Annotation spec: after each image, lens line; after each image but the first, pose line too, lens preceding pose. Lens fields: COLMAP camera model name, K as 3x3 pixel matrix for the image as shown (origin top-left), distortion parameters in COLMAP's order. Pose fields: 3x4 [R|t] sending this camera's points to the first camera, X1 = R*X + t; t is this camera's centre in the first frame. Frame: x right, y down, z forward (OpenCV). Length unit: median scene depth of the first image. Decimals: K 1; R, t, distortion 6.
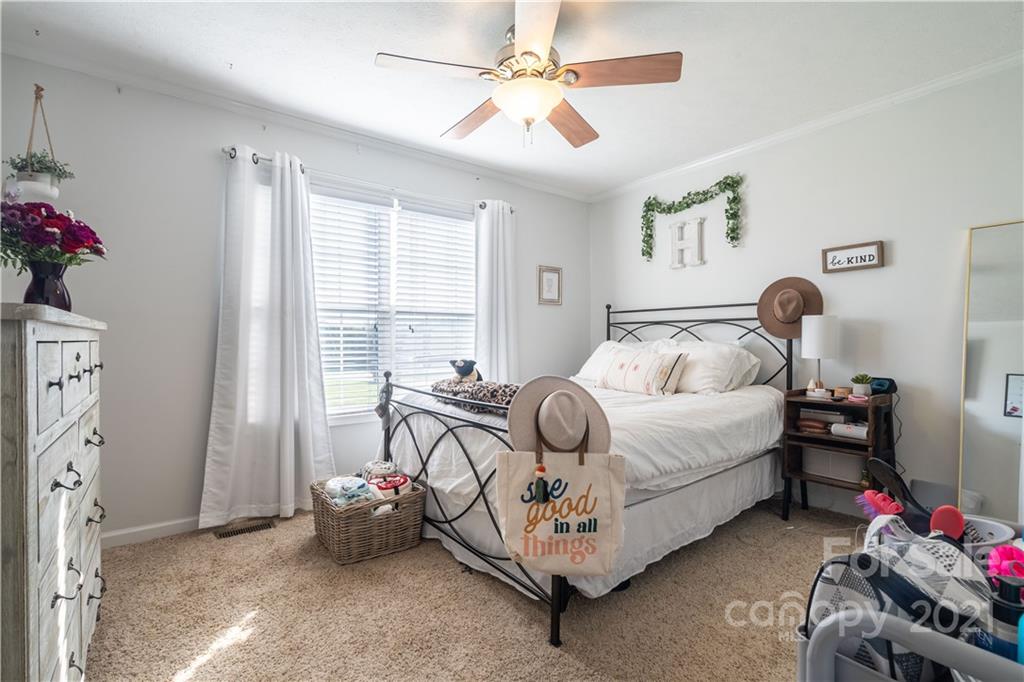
lens RADIAL K [[466.9, 0, 516.0], [0, 466.9, 344.3], [0, 0, 1]] dist [-0.003102, 0.000509]
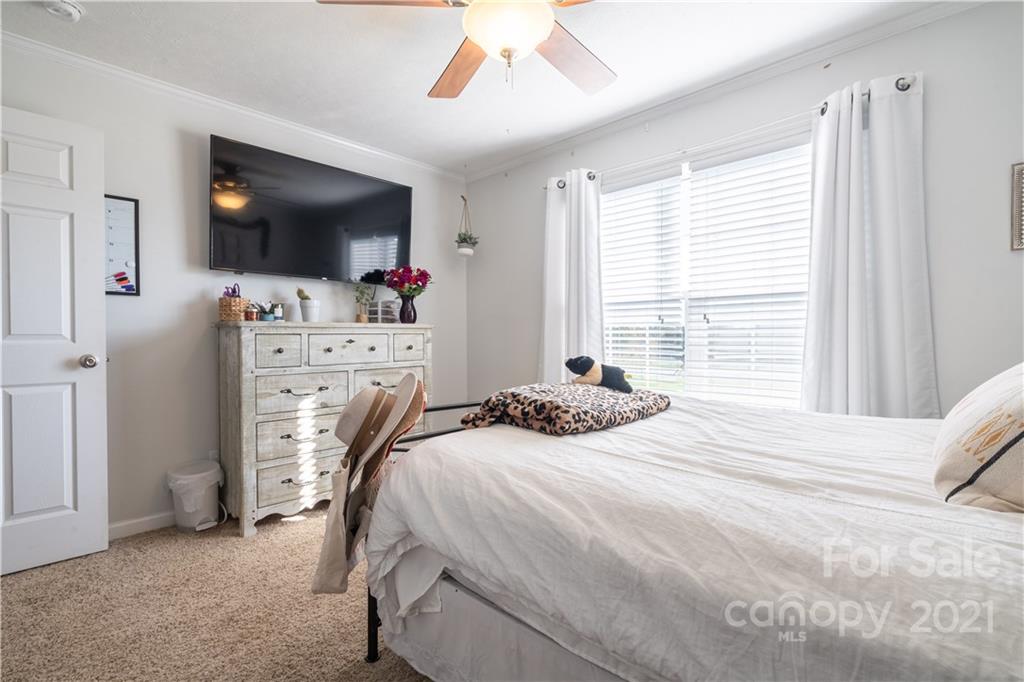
lens RADIAL K [[466.9, 0, 511.7], [0, 466.9, 344.7], [0, 0, 1]] dist [-0.003102, 0.000509]
pose [[0.149041, 0.020347, -0.988622, 0.524339], [-0.007761, 0.999782, 0.019407, -0.001878], [0.988801, 0.004780, 0.149166, 0.571948]]
